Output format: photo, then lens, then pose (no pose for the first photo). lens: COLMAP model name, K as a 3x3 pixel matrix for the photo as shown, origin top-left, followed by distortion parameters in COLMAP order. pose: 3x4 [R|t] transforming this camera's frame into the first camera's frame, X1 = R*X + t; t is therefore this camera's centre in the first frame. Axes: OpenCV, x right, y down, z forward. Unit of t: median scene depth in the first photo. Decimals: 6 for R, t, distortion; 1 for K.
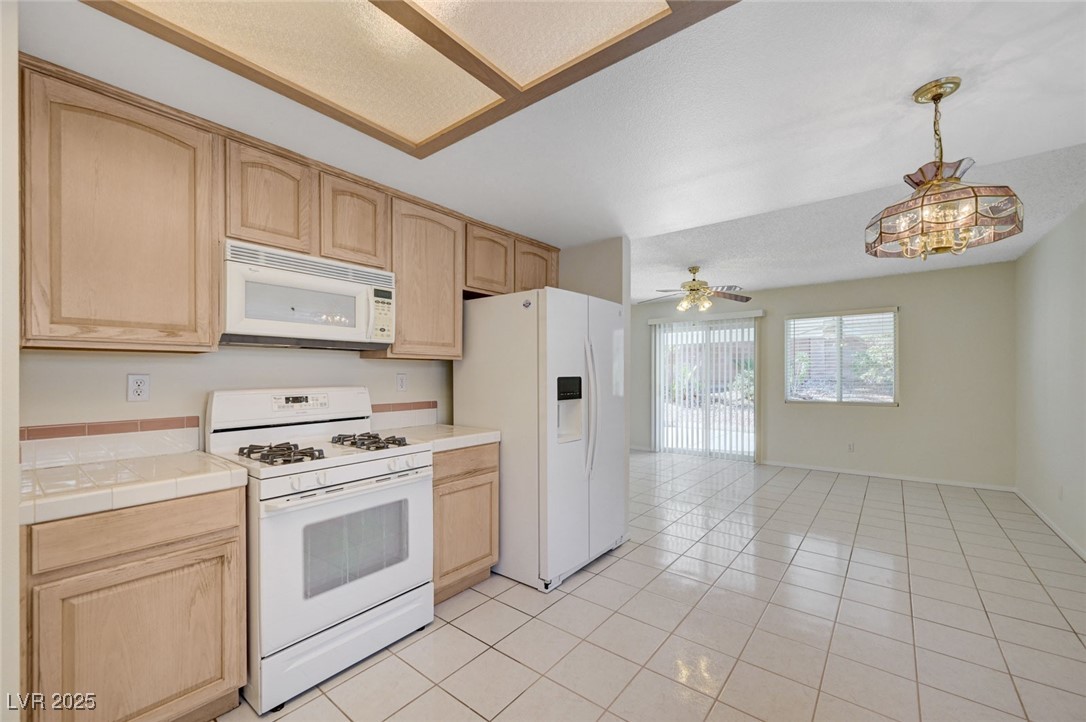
lens RADIAL K [[434.2, 0, 550.4], [0, 434.2, 373.4], [0, 0, 1]] dist [-0.002403, 0.000372]
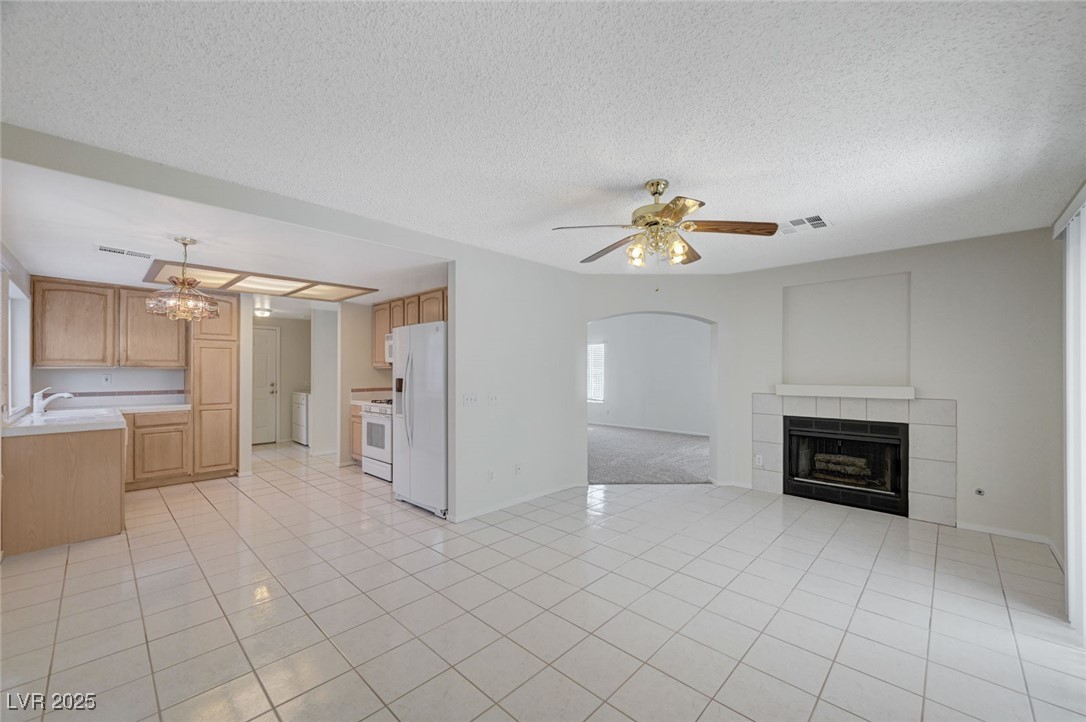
lens RADIAL K [[434.2, 0, 551.1], [0, 434.2, 367.4], [0, 0, 1]] dist [-0.002403, 0.000372]
pose [[-0.093733, -0.005394, -0.995583, 2.135069], [0.002190, 0.999982, -0.005624, -0.030437], [0.995595, -0.002707, -0.093720, 2.242997]]
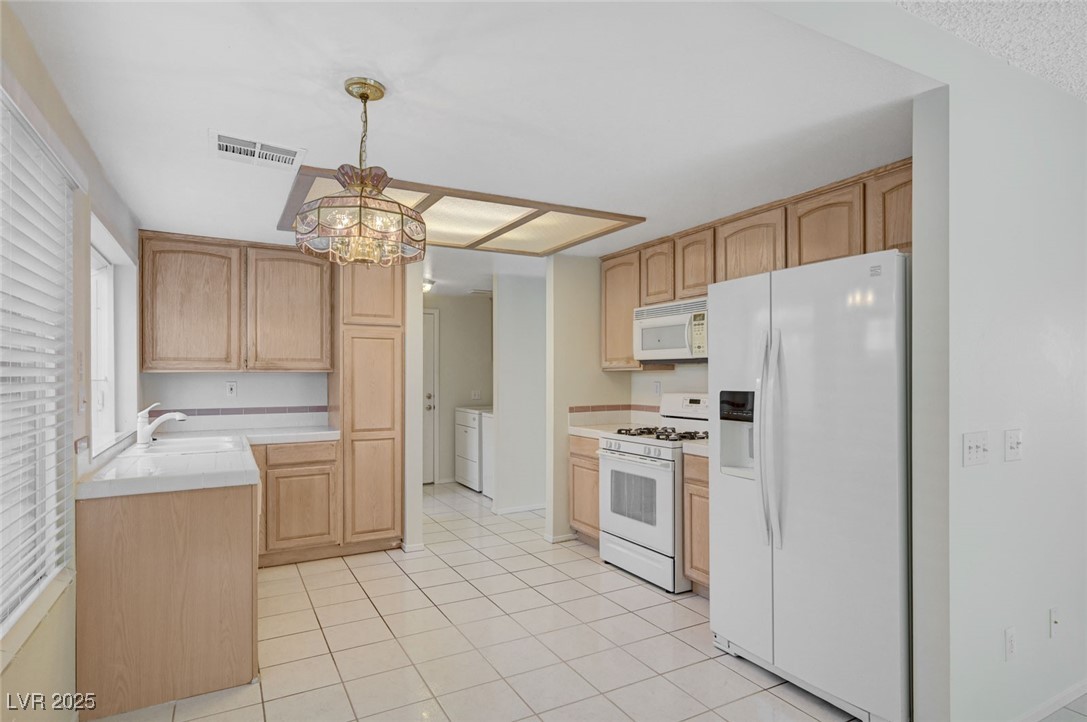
lens RADIAL K [[592.9, 0, 543.7], [0, 592.9, 369.9], [0, 0, 1]] dist [-0.001218, -0.001175]
pose [[-0.398014, -0.005445, -0.917363, 1.469247], [0.004817, 0.999956, -0.008025, -0.029549], [0.917367, -0.007613, -0.397970, 1.427532]]
